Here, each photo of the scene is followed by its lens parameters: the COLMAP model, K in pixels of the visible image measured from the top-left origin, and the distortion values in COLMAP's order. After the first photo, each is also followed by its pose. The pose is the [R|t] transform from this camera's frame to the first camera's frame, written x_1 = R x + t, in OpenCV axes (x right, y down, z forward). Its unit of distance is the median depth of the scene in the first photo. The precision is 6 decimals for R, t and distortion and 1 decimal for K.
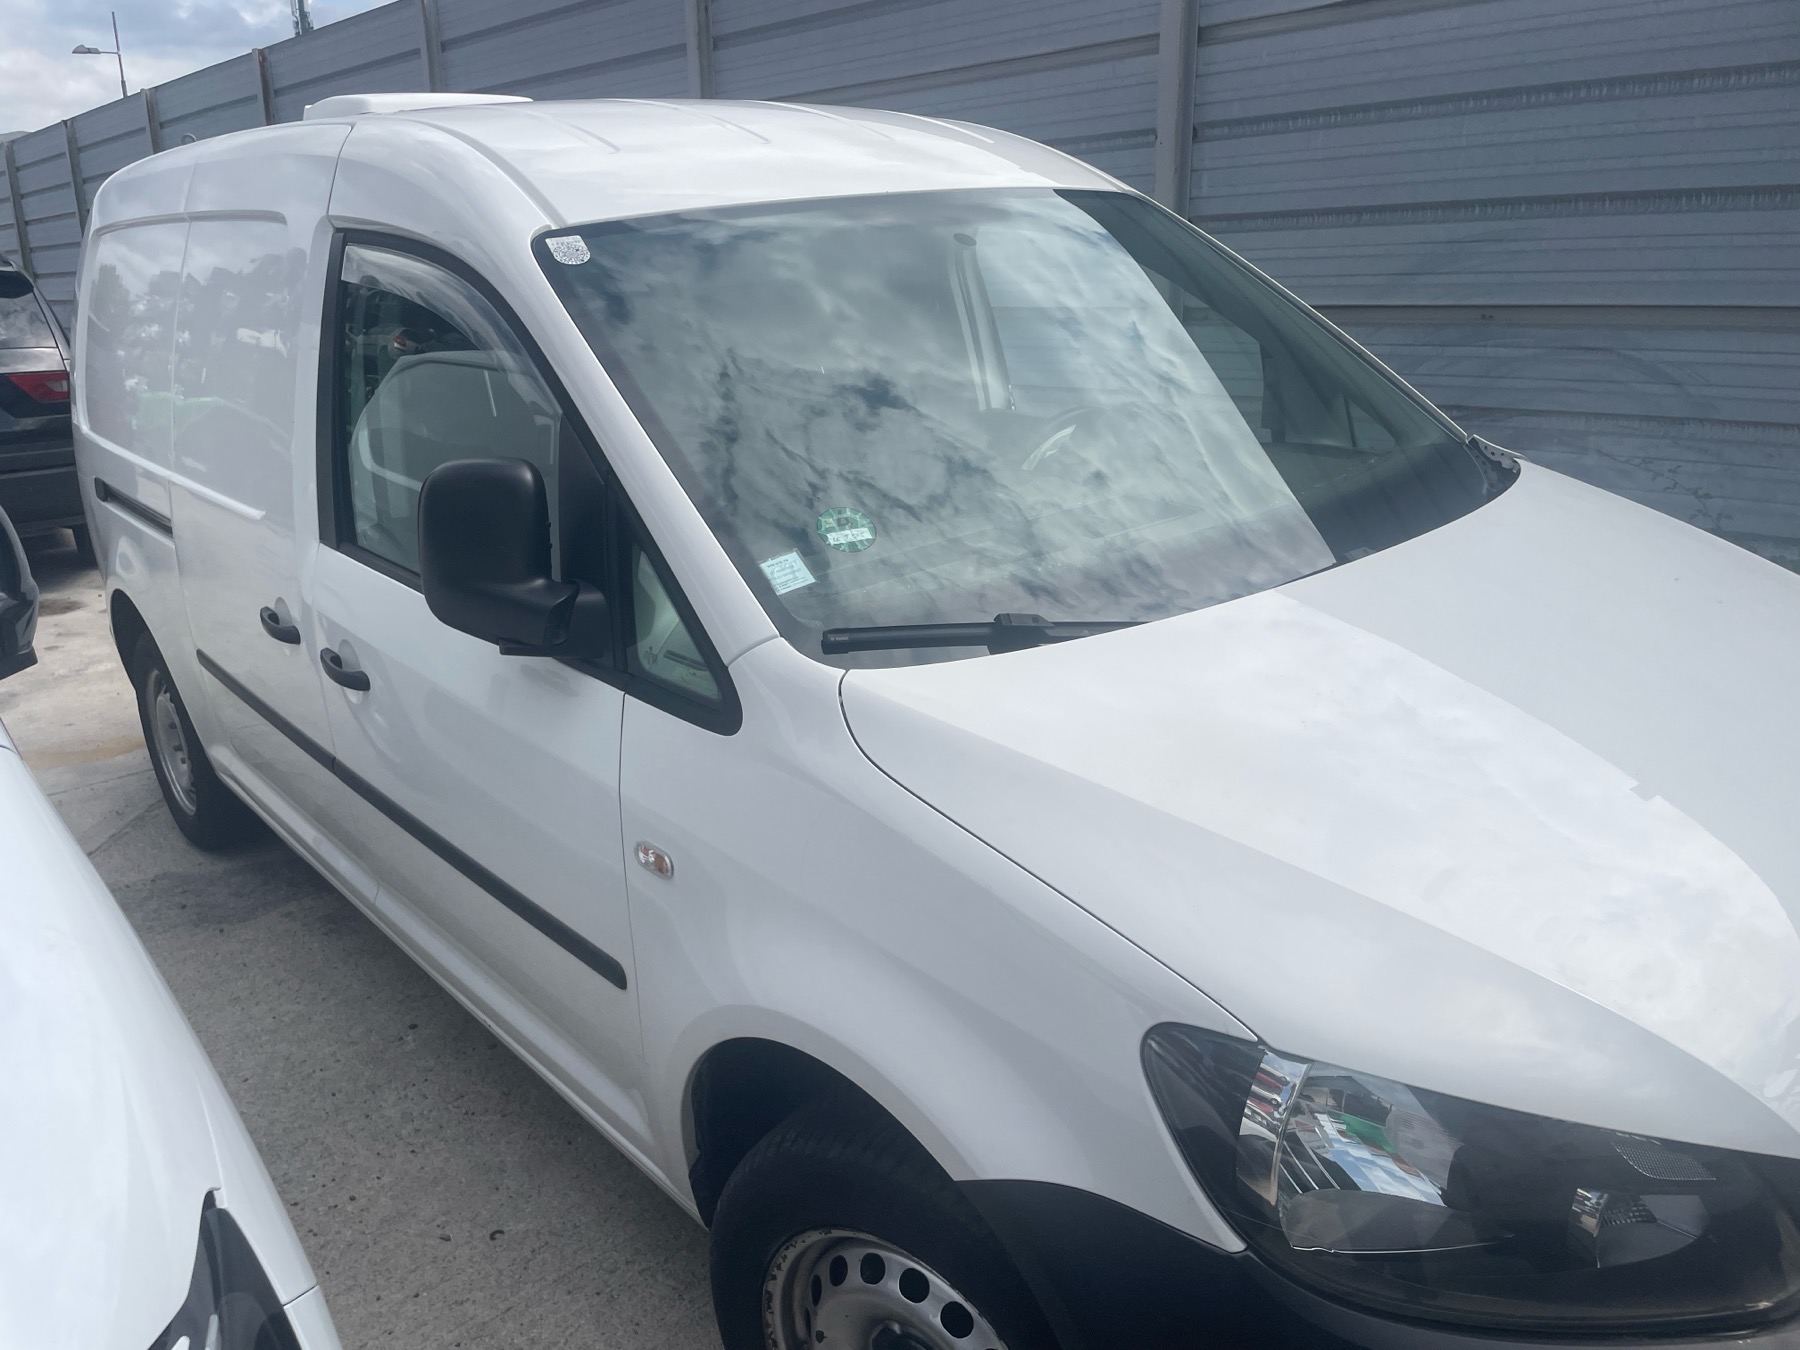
lens RADIAL K [[1372.3, 0, 899.4], [0, 1372.3, 680.4], [0, 0, 1]] dist [0.093181, -0.127358]
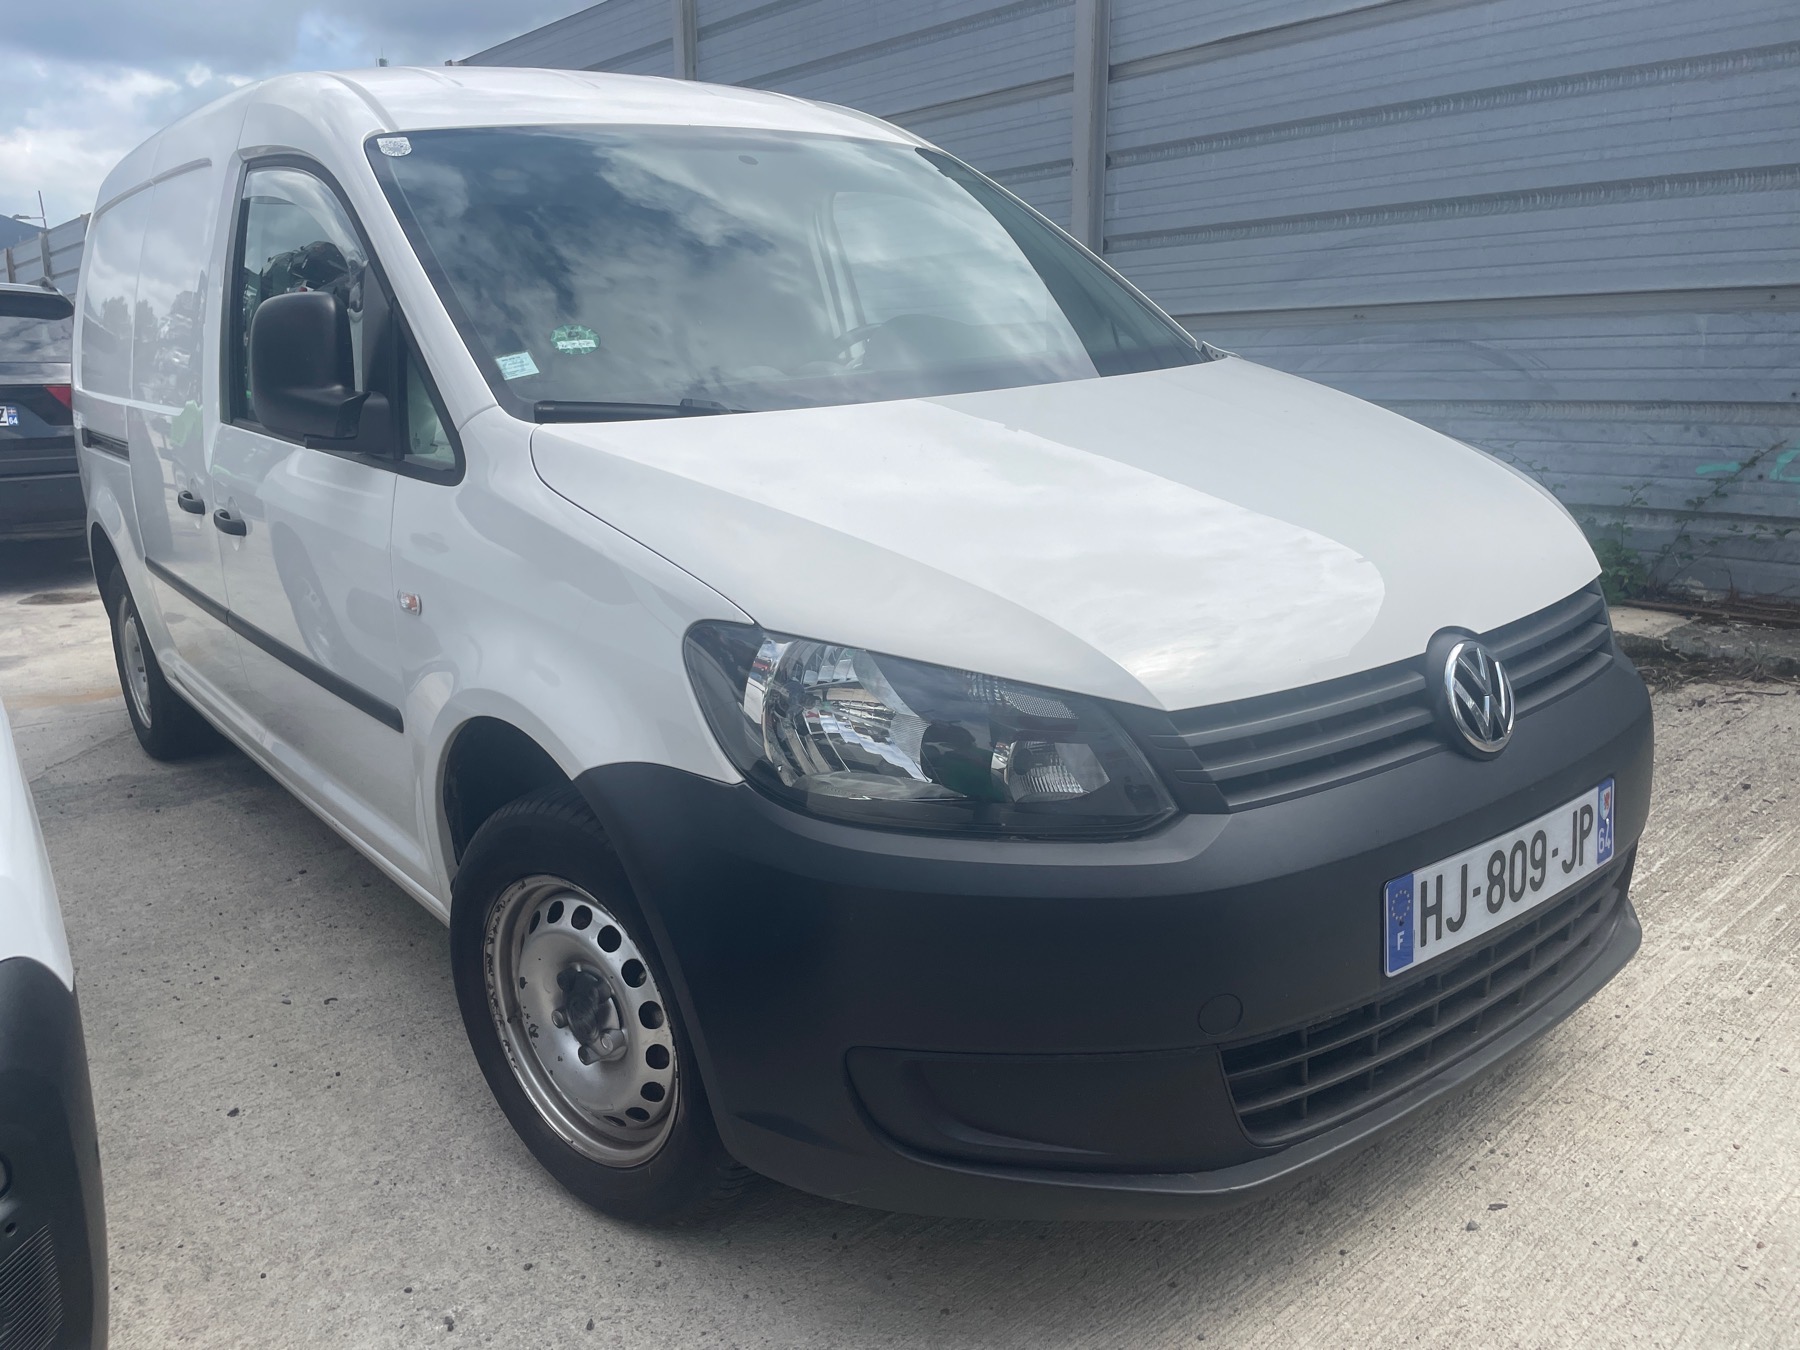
lens RADIAL K [[1369.2, 0, 887.7], [0, 1369.2, 662.6], [0, 0, 1]] dist [0.085844, -0.112391]
pose [[0.999006, 0.015385, -0.041826, 0.125103], [-0.018319, 0.997330, -0.070691, 0.109776], [0.040626, 0.071387, 0.996621, -0.086777]]
